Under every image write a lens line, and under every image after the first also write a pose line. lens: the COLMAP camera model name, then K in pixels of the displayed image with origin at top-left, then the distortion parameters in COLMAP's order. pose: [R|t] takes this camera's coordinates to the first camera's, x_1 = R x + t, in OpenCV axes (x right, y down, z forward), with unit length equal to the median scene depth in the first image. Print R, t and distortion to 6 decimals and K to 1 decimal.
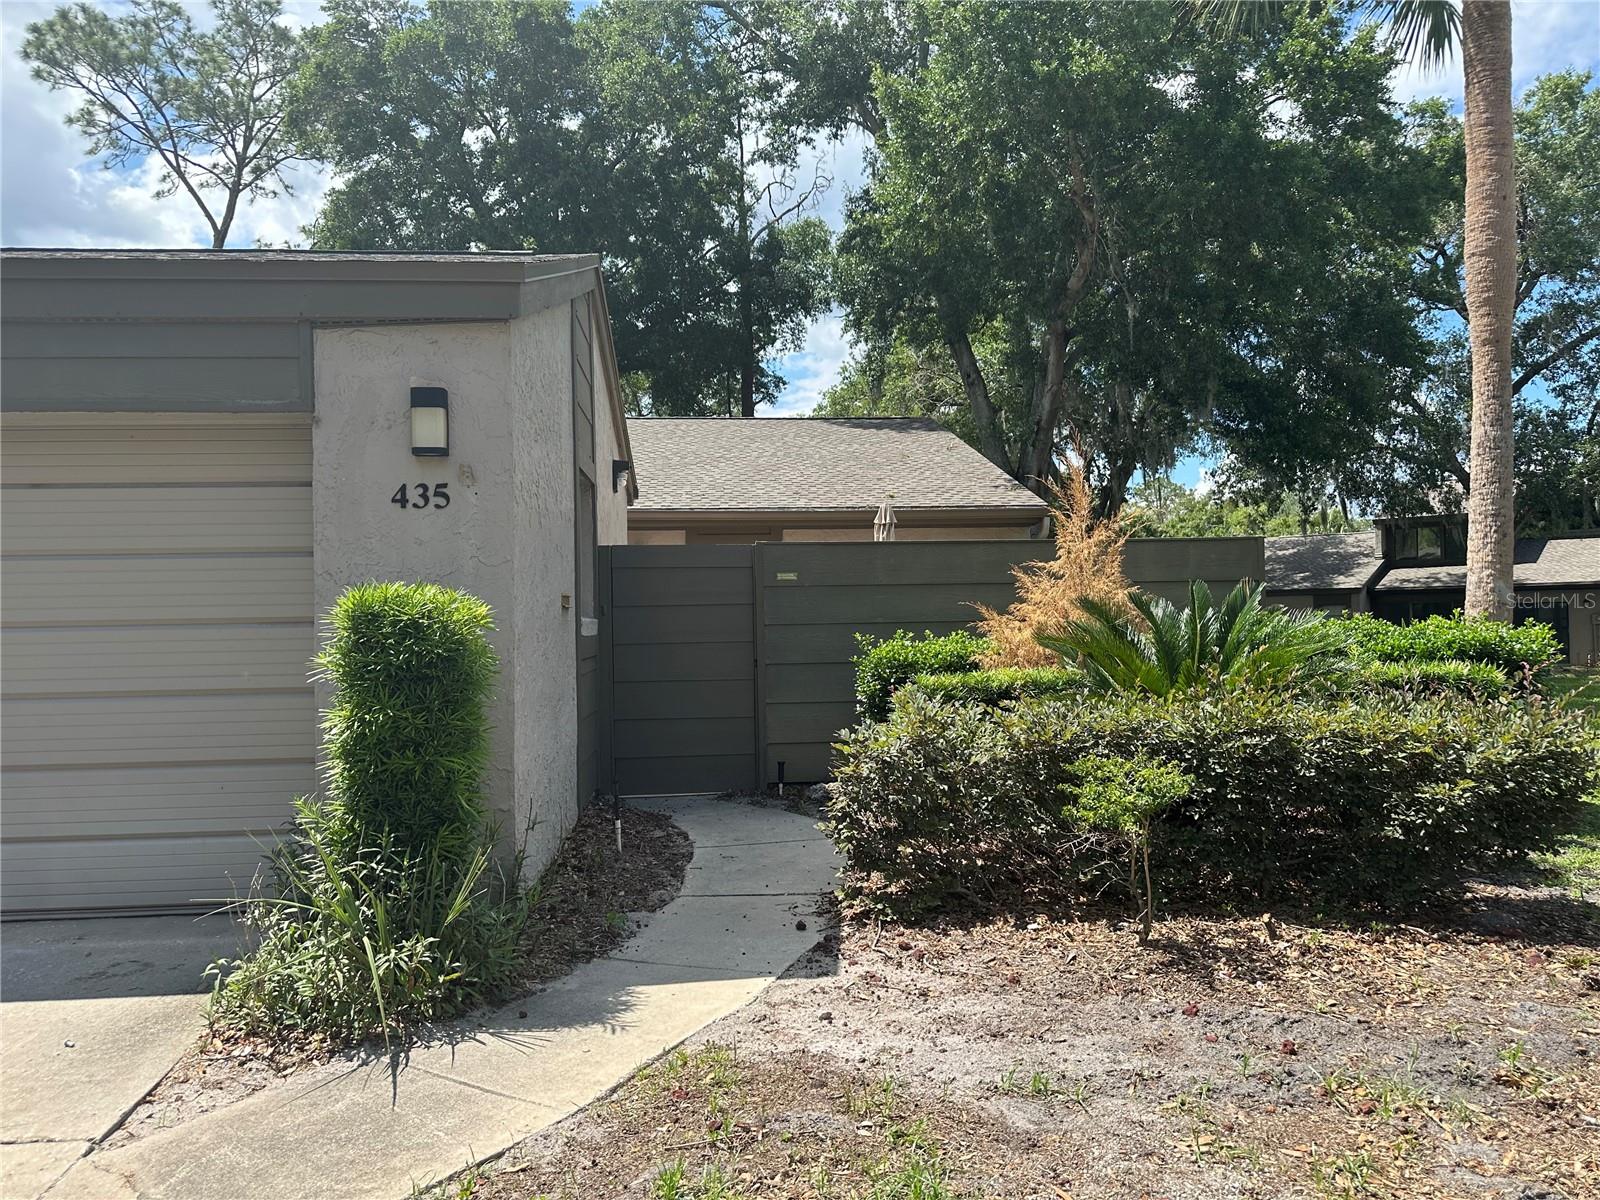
lens RADIAL K [[1128.5, 0, 800.0], [0, 1128.5, 600.0], [0, 0, 1]] dist [0.033276, -0.082545]
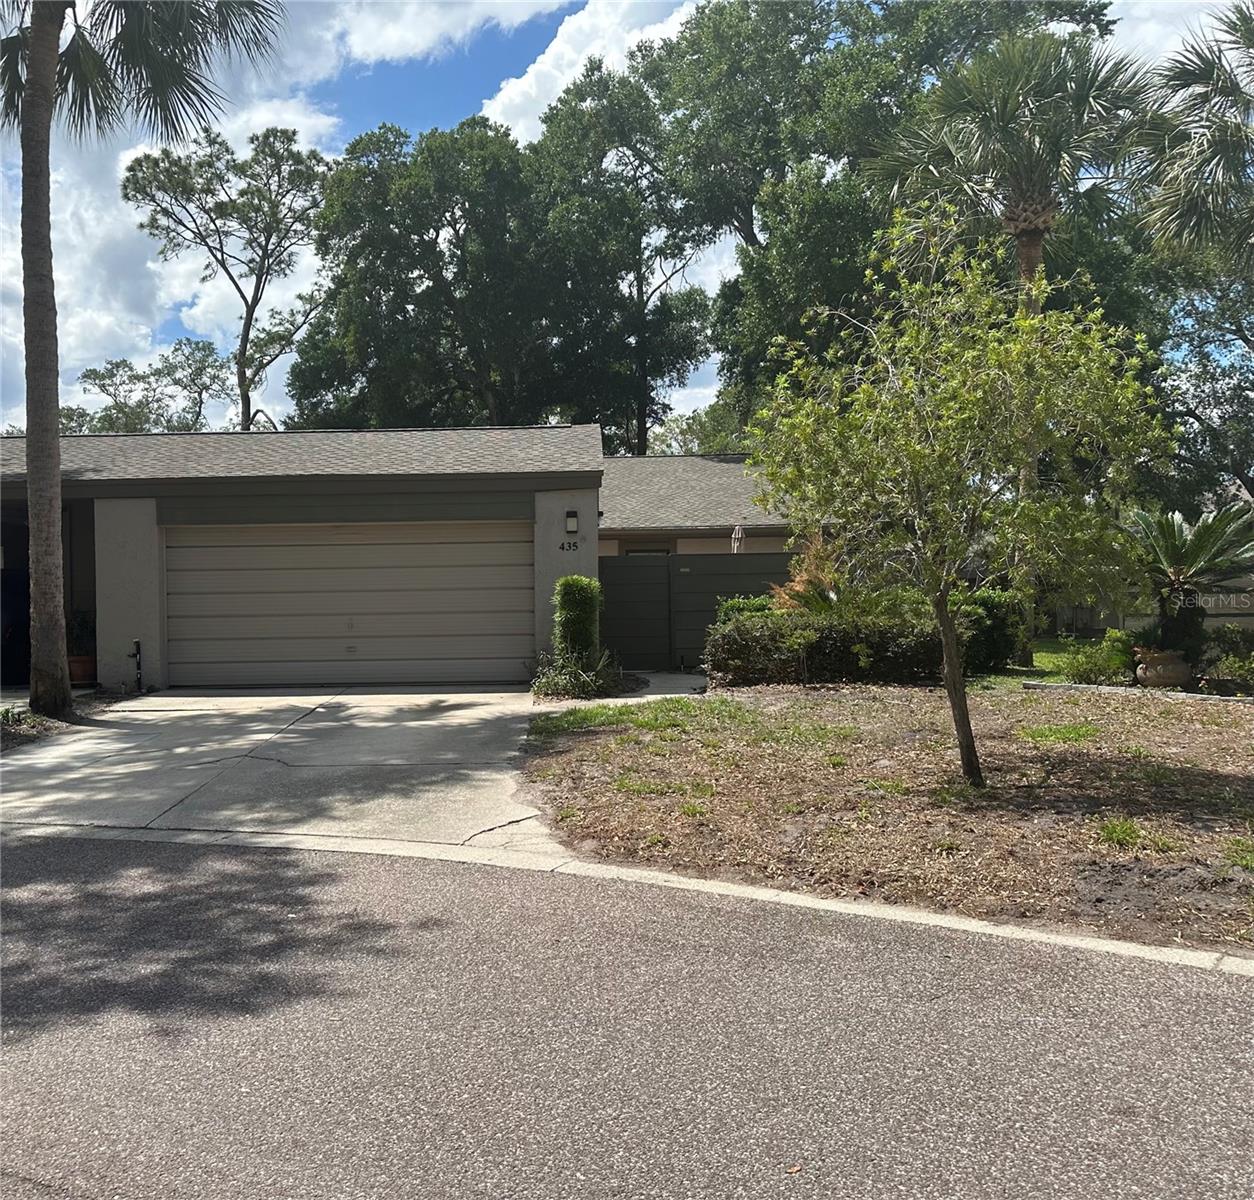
lens RADIAL K [[1020.9, 0, 561.3], [0, 1020.9, 598.1], [0, 0, 1]] dist [0.125388, -0.003420]
pose [[0.993398, 0.000856, -0.114720, -0.005037], [0.000835, 0.999892, 0.014684, 0.000883], [0.114720, -0.014683, 0.993289, -0.215131]]
